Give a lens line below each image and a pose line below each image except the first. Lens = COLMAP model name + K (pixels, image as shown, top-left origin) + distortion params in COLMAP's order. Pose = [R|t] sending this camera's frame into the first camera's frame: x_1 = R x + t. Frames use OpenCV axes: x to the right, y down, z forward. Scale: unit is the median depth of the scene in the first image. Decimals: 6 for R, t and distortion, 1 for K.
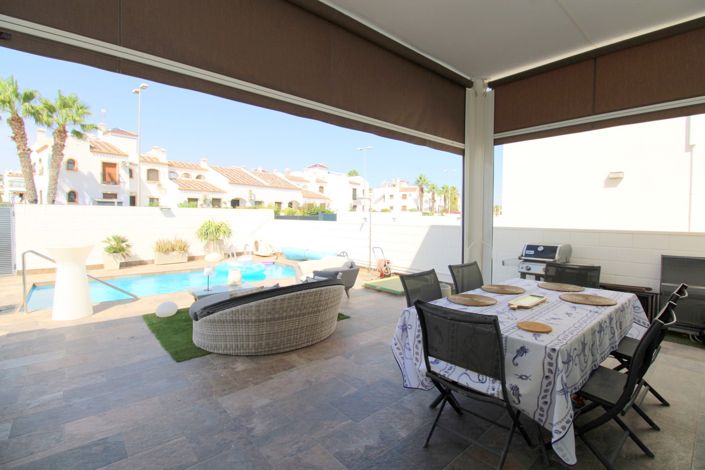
lens RADIAL K [[329.6, 0, 365.2], [0, 329.6, 237.0], [0, 0, 1]] dist [-0.013006, -0.006165]
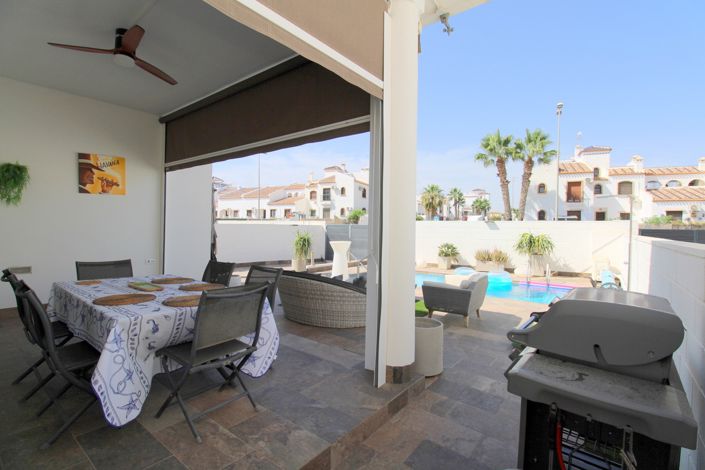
lens RADIAL K [[329.6, 0, 348.5], [0, 329.6, 230.7], [0, 0, 1]] dist [-0.013006, -0.006165]
pose [[0.174437, -0.000841, -0.984668, 0.131633], [-0.073430, 0.997204, -0.013860, -0.001944], [0.981927, 0.074722, 0.173887, 0.112624]]
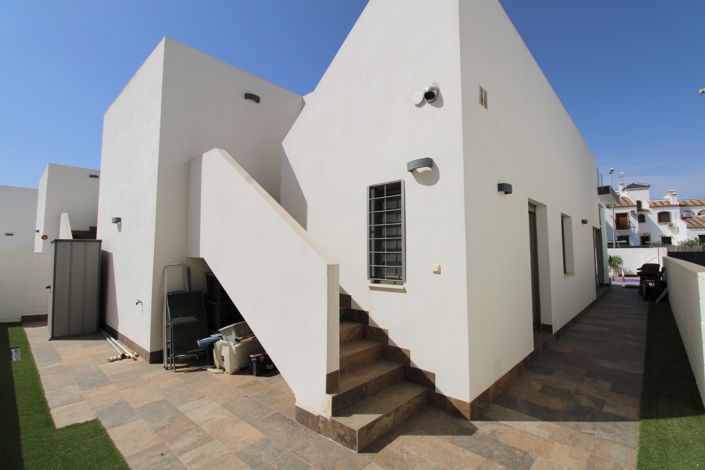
lens RADIAL K [[329.6, 0, 359.7], [0, 329.6, 231.8], [0, 0, 1]] dist [-0.013006, -0.006165]
pose [[0.114204, -0.080469, -0.990193, 0.409689], [-0.054899, 0.994680, -0.087165, 0.020638], [0.991939, 0.064315, 0.109178, -0.201702]]
